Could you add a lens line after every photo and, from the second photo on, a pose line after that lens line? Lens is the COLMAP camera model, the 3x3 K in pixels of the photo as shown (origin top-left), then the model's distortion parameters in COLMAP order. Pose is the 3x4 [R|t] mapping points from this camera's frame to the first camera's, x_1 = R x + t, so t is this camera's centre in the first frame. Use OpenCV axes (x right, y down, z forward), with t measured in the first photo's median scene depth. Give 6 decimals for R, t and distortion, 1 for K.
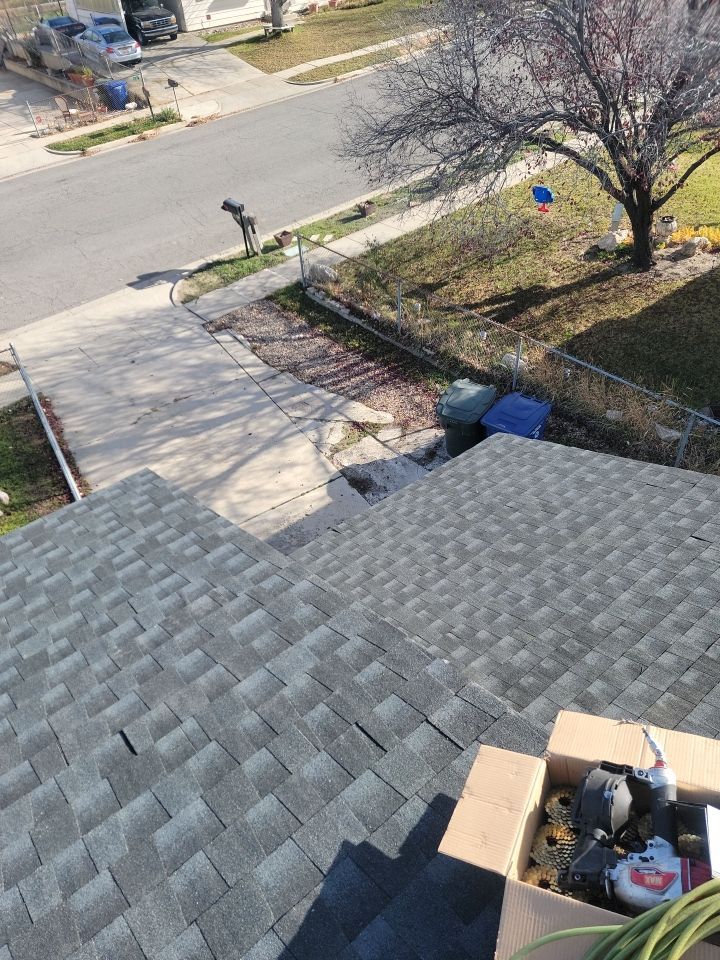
lens RADIAL K [[647.1, 0, 357.3], [0, 647.1, 488.5], [0, 0, 1]] dist [0.089262, -0.069118]
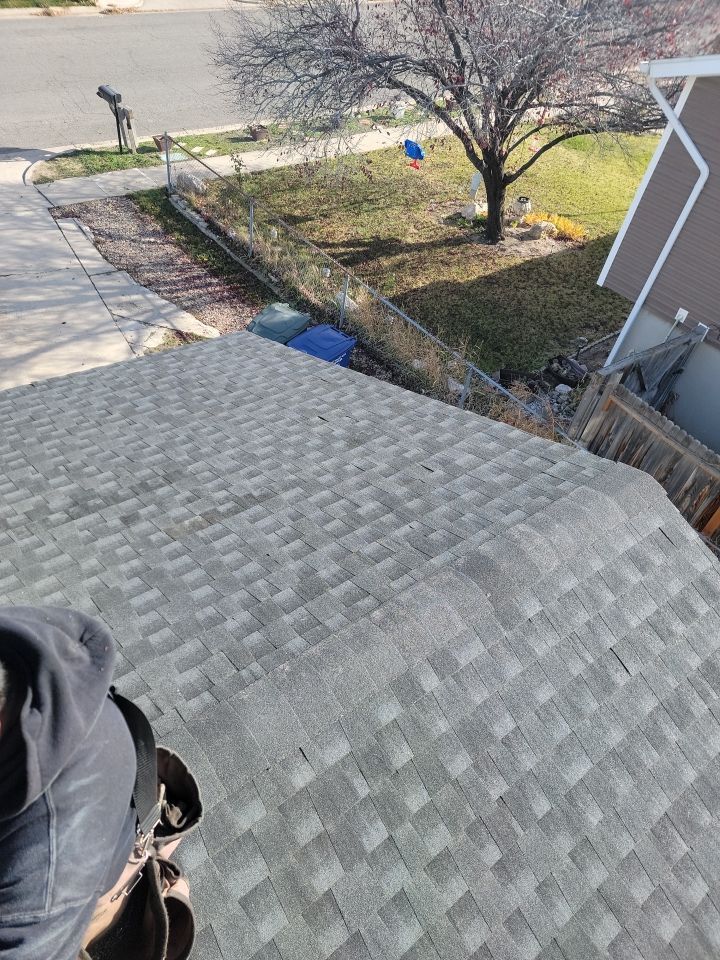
lens RADIAL K [[647.1, 0, 358.7], [0, 647.1, 482.9], [0, 0, 1]] dist [0.089262, -0.069118]
pose [[0.979794, 0.144911, 0.137861, 0.139961], [-0.151067, 0.987895, 0.035242, 0.042710], [-0.131085, -0.055356, 0.989824, -0.027665]]
